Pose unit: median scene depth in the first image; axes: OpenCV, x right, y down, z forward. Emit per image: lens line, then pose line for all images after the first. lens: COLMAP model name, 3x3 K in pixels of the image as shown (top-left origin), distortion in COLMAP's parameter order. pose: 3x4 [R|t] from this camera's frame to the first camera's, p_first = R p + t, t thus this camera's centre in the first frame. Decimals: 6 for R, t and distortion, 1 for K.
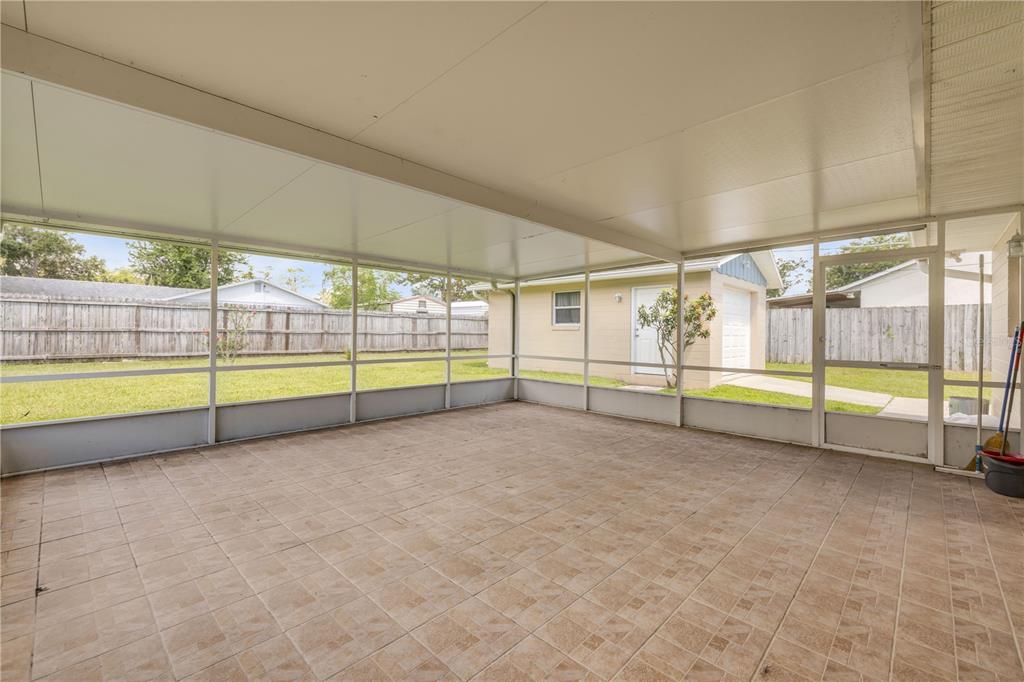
lens RADIAL K [[437.0, 0, 510.1], [0, 437.0, 335.4], [0, 0, 1]] dist [0.000311, -0.000275]
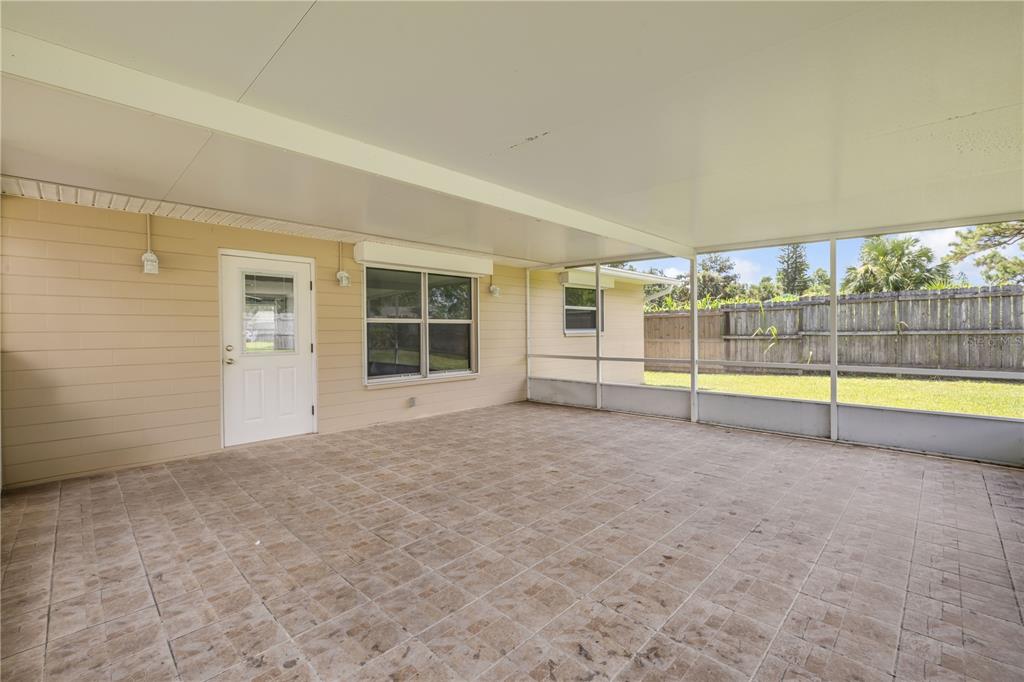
lens RADIAL K [[437.0, 0, 510.1], [0, 437.0, 335.4], [0, 0, 1]] dist [0.000311, -0.000275]
pose [[-0.999844, 0.000335, 0.017666, 0.081102], [0.000534, 0.999936, 0.011264, -0.010038], [-0.017661, 0.011272, -0.999780, 1.858811]]
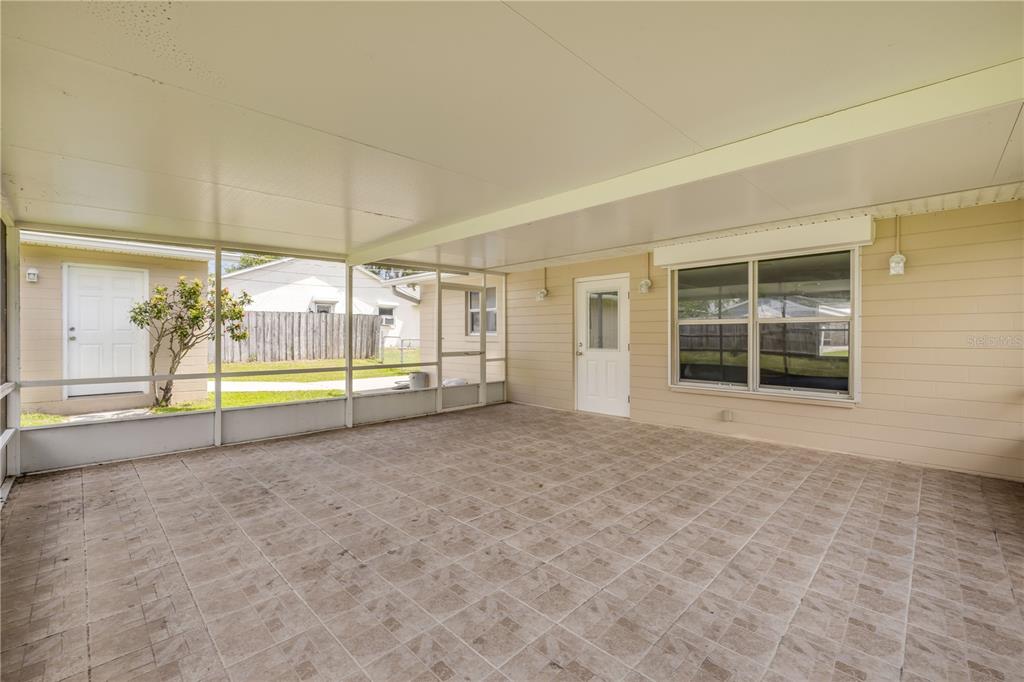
lens RADIAL K [[428.9, 0, 505.4], [0, 428.9, 336.4], [0, 0, 1]] dist [-0.002811, 0.000027]
pose [[0.020143, -0.010685, 0.999740, -0.894938], [0.004675, 0.999933, 0.010593, -0.015963], [-0.999786, 0.004461, 0.020192, 0.935319]]
